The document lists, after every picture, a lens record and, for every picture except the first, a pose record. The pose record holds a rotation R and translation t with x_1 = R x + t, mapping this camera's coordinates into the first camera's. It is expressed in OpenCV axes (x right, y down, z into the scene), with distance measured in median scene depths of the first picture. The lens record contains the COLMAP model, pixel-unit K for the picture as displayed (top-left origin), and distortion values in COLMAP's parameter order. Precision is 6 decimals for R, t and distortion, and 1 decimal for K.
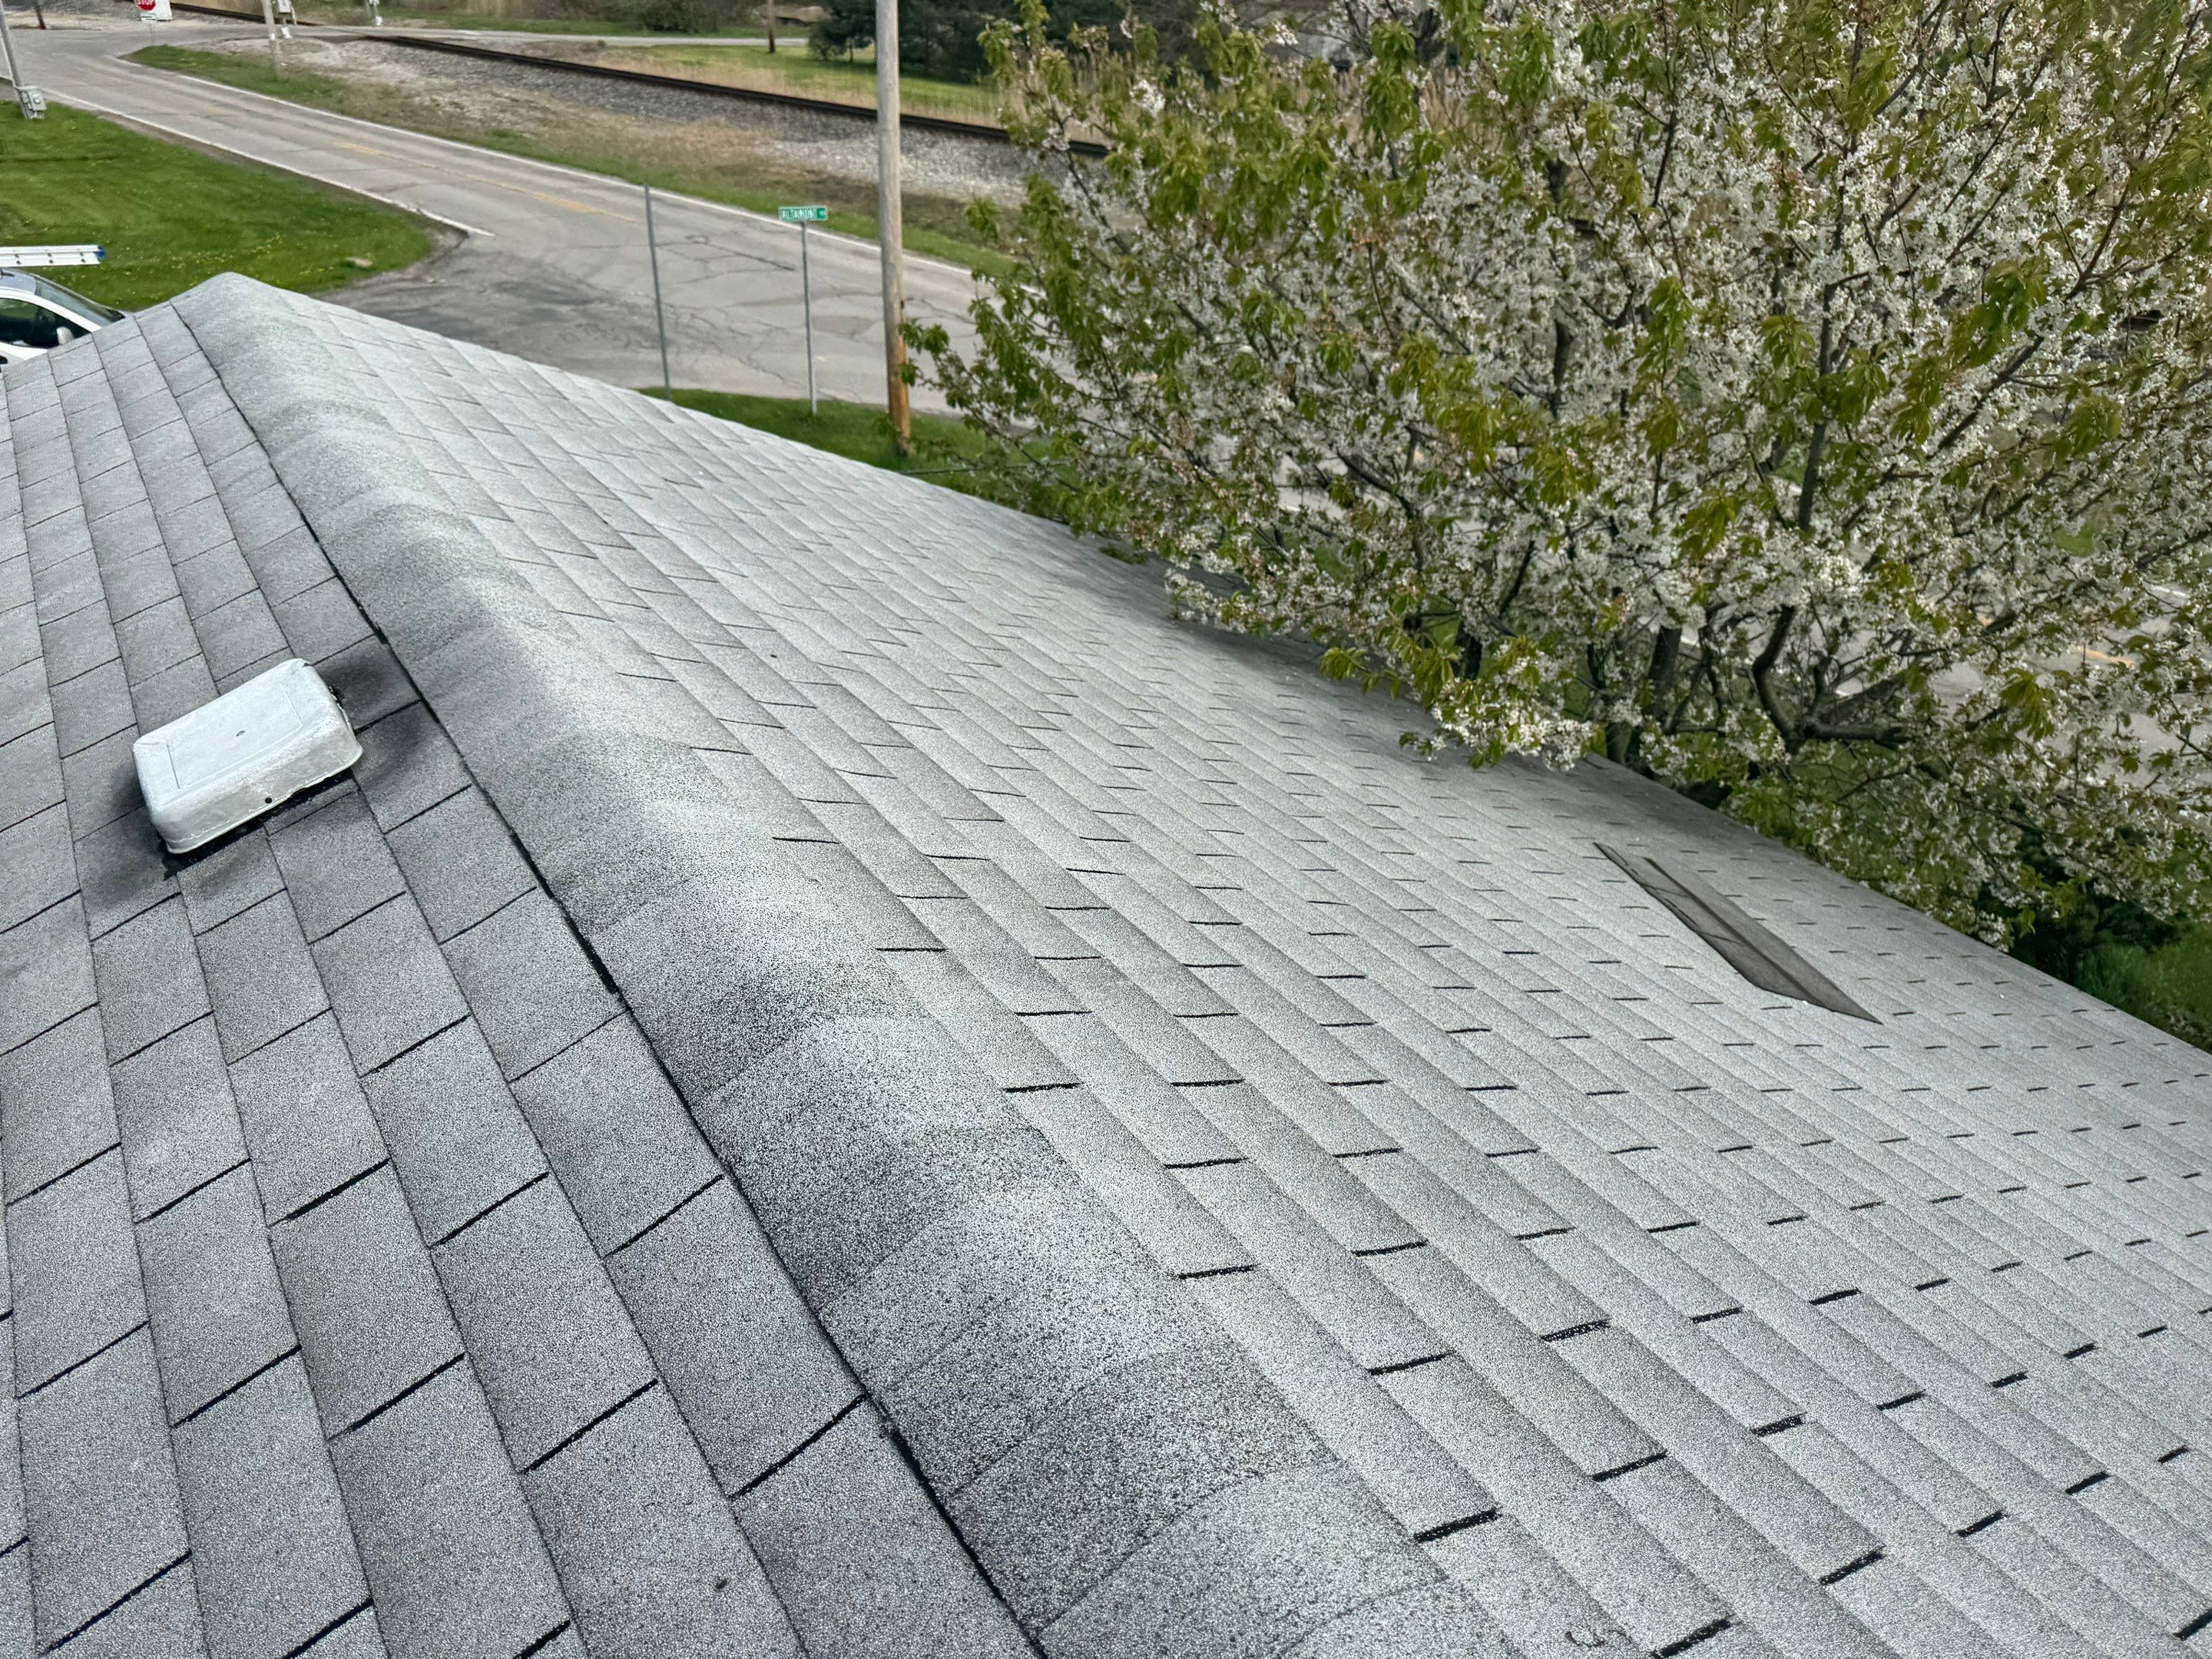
lens RADIAL K [[1534.6, 0, 1106.0], [0, 1534.6, 829.5], [0, 0, 1]] dist [0.059038, -0.047221]
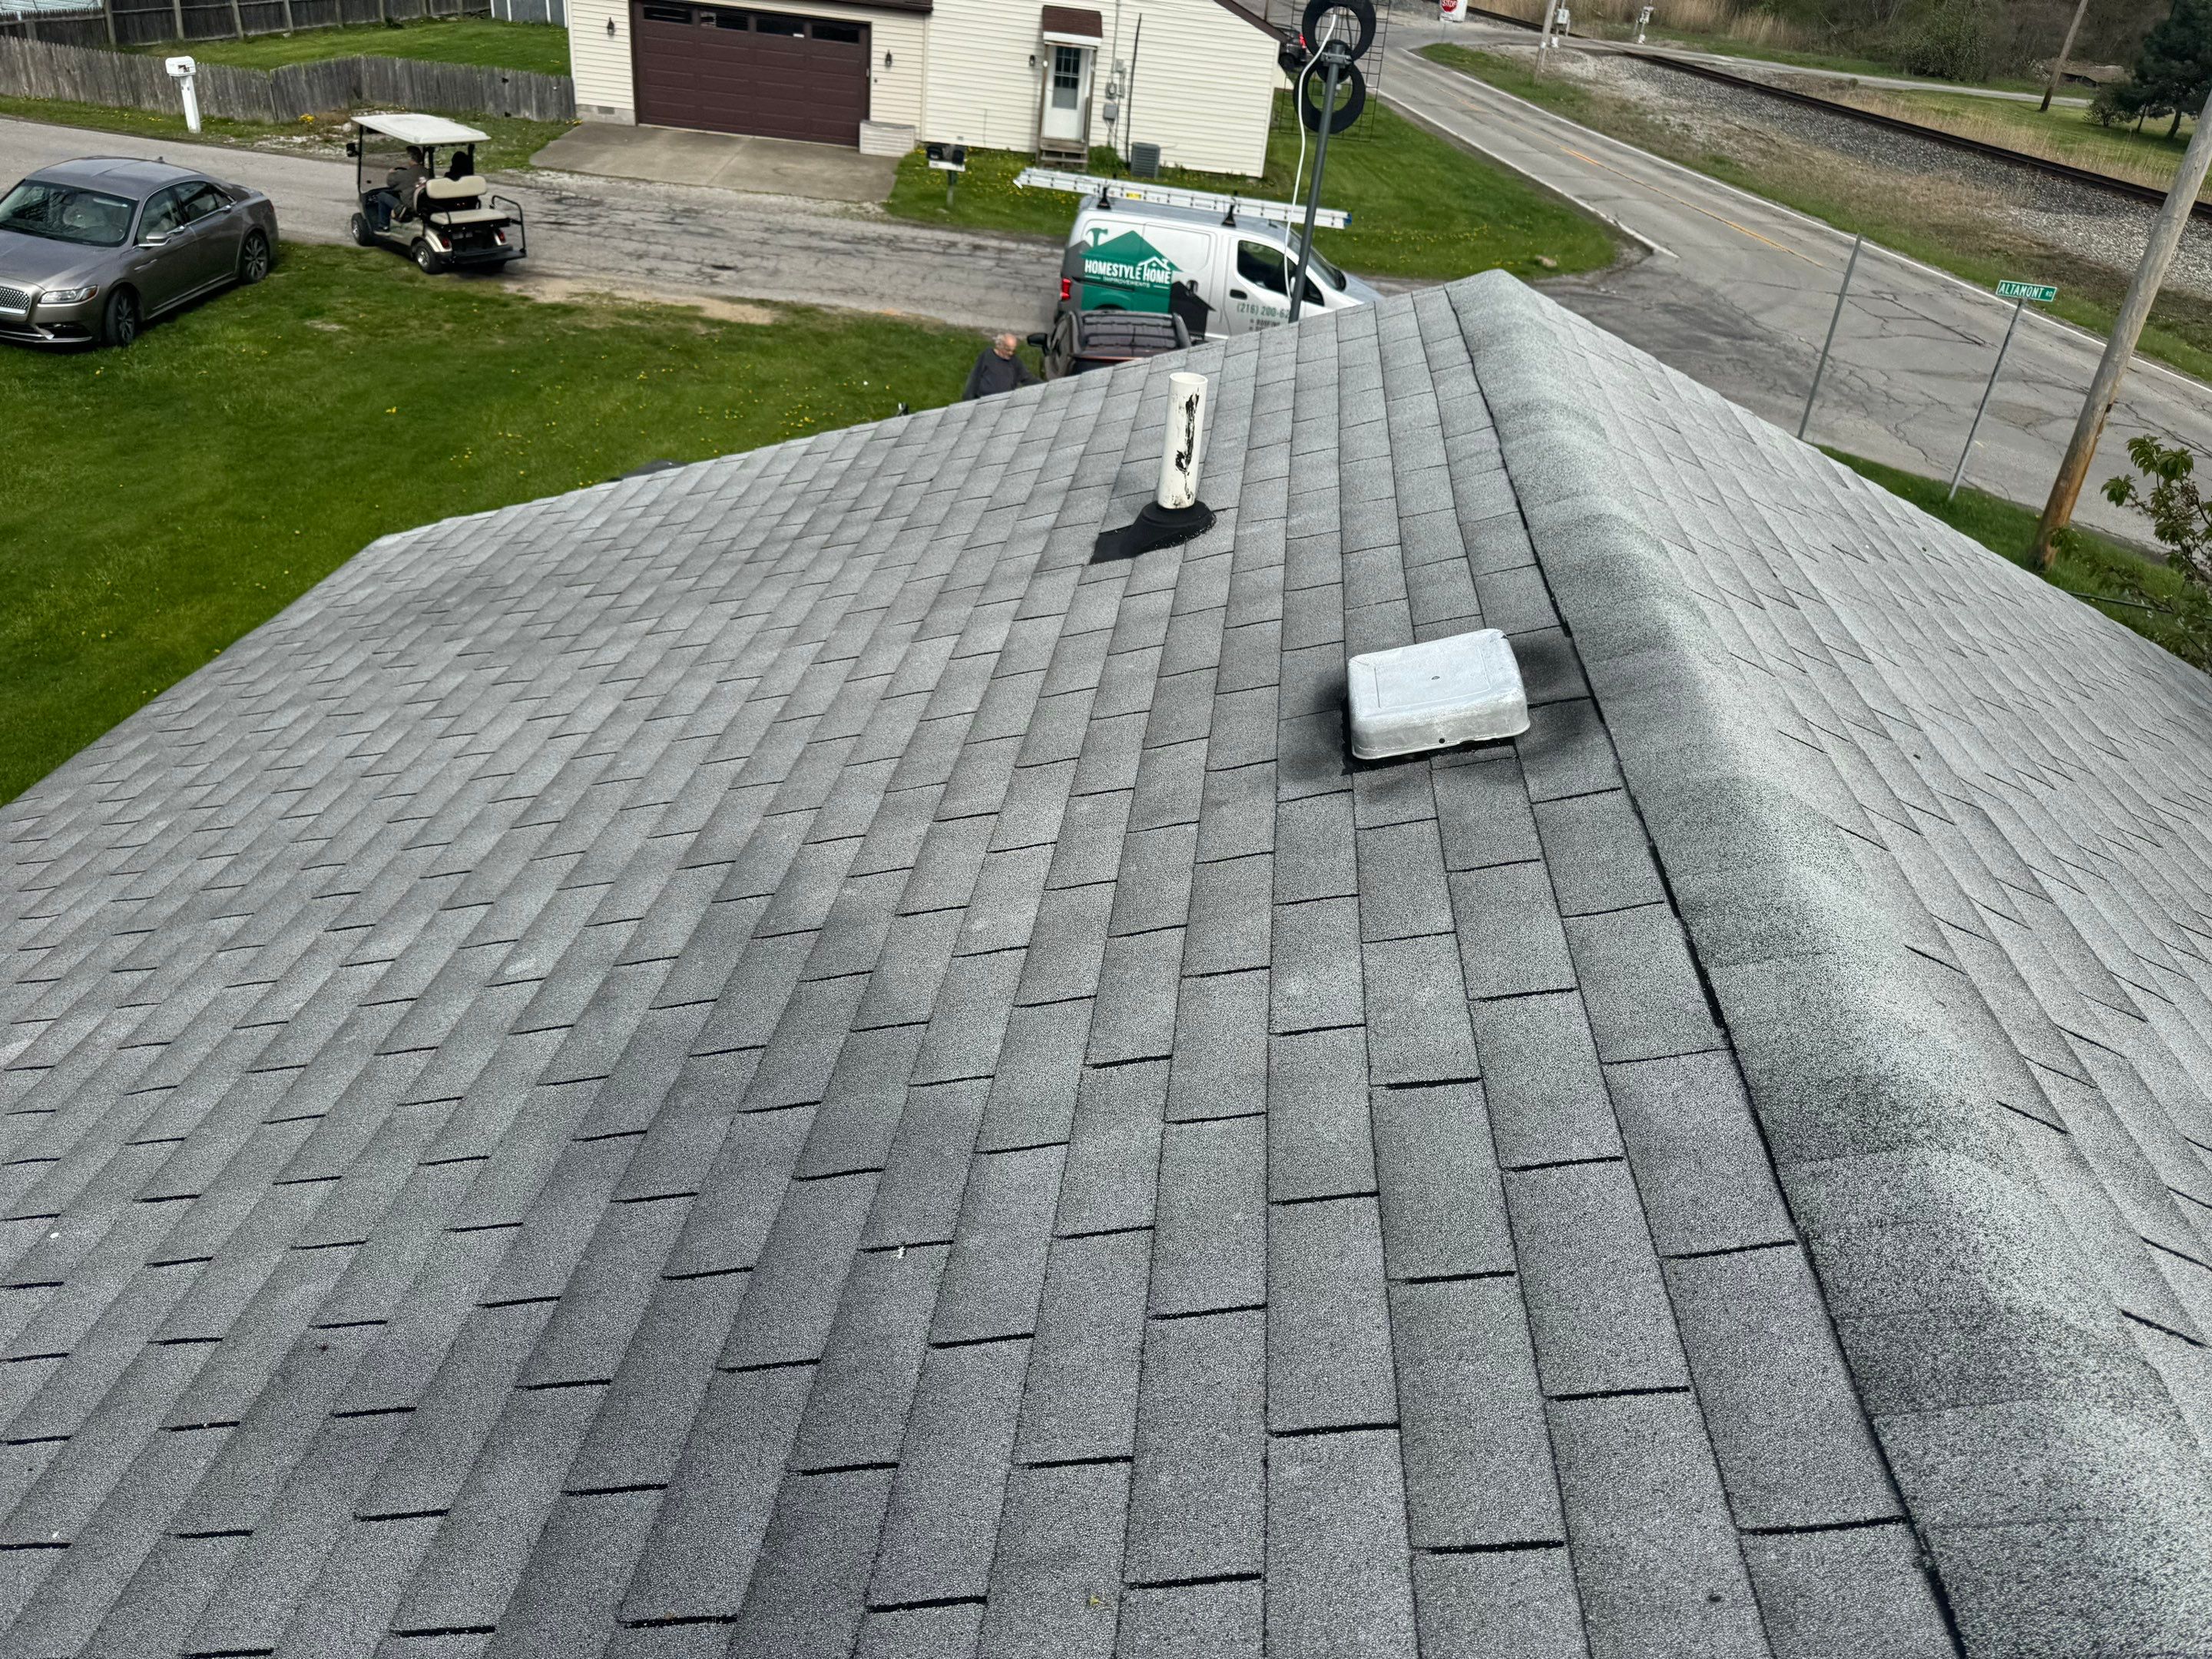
lens RADIAL K [[1534.6, 0, 1106.0], [0, 1534.6, 829.5], [0, 0, 1]] dist [0.059038, -0.047221]
pose [[0.785042, 0.356797, -0.506364, -0.118304], [-0.359927, 0.928038, 0.095907, 0.021864], [0.504144, 0.106963, 0.856970, -0.100142]]
